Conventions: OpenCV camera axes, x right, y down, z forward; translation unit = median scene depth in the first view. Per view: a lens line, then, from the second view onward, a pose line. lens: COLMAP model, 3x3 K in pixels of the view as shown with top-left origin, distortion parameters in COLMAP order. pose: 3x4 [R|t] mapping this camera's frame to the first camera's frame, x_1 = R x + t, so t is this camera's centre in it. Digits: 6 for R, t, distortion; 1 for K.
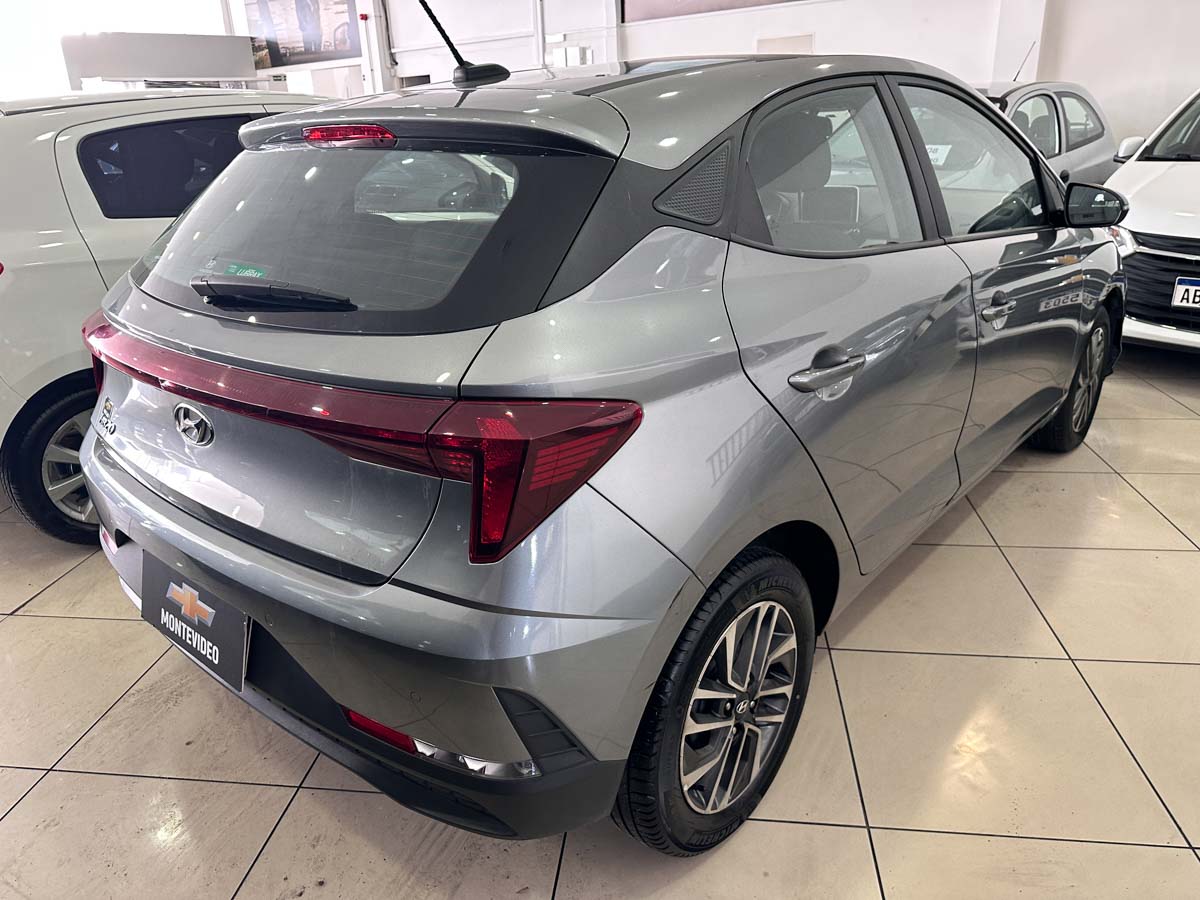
lens RADIAL K [[873.5, 0, 592.6], [0, 873.5, 413.2], [0, 0, 1]] dist [0.005389, -0.016924]
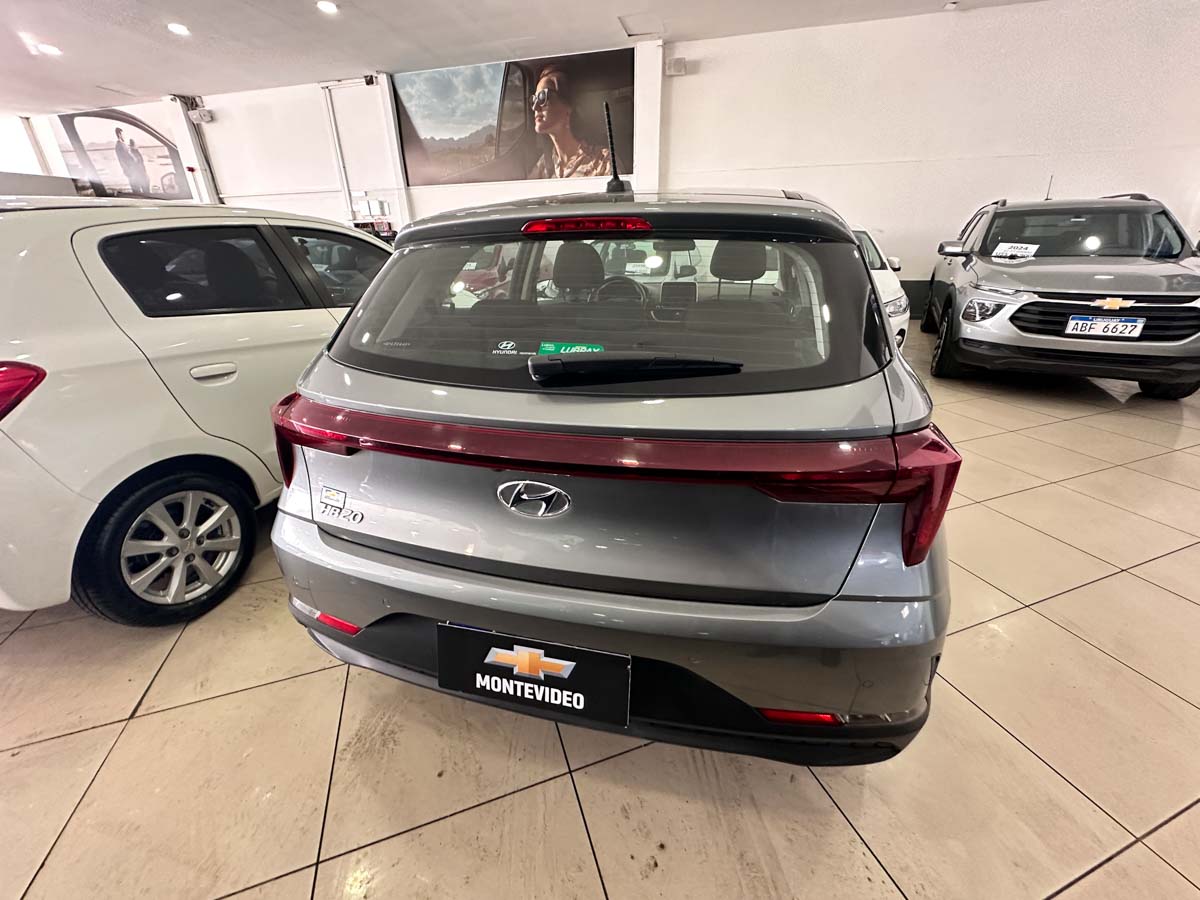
lens RADIAL K [[490.0, 0, 602.9], [0, 490.0, 432.8], [0, 0, 1]] dist [-0.002369, 0.000066]
pose [[0.893822, -0.142967, 0.425021, -0.557977], [0.131863, 0.989707, 0.055606, -0.076722], [-0.428596, 0.006343, 0.903474, 0.391150]]
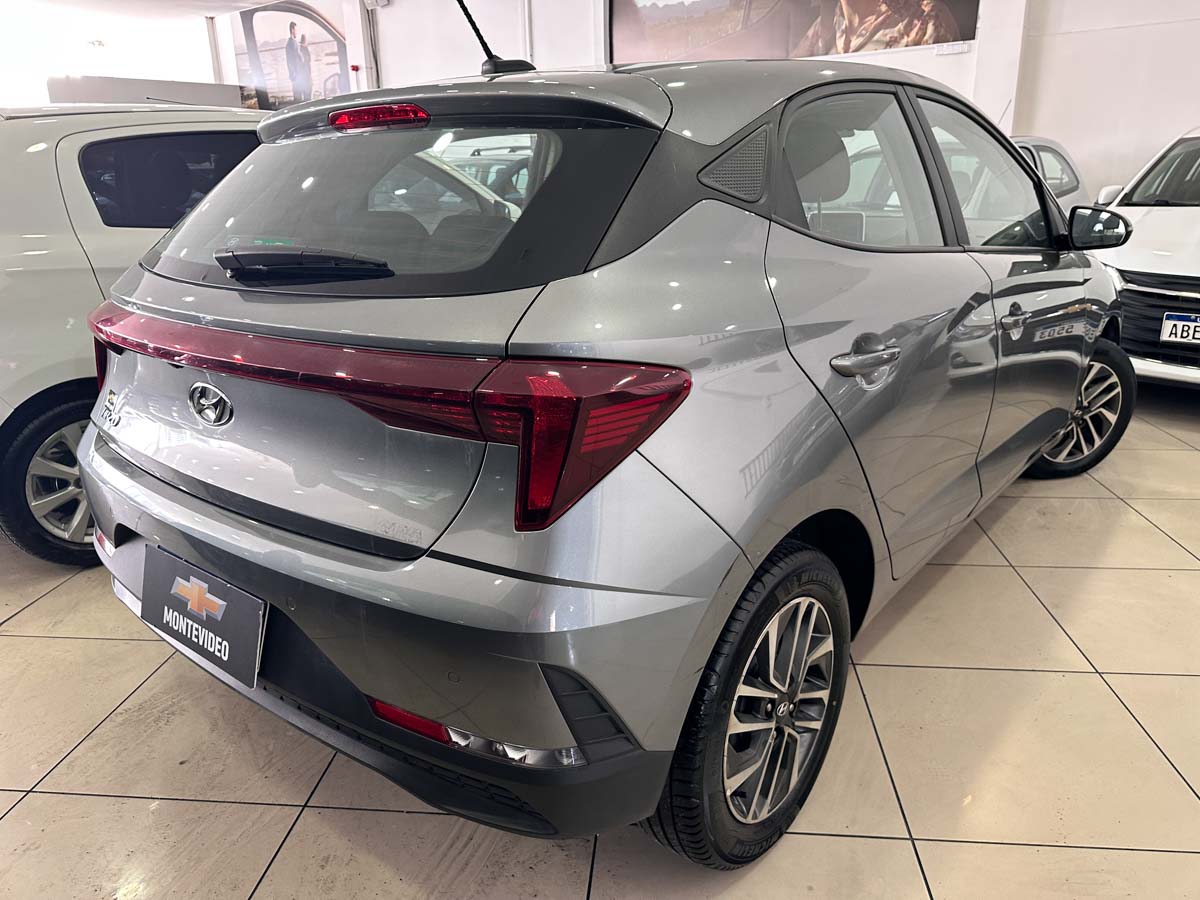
lens RADIAL K [[873.5, 0, 607.7], [0, 873.5, 411.3], [0, 0, 1]] dist [0.005389, -0.016924]
pose [[0.999156, 0.007024, 0.040465, -0.058191], [-0.004325, 0.997784, -0.066391, 0.074569], [-0.040841, 0.066160, 0.996973, 0.035117]]
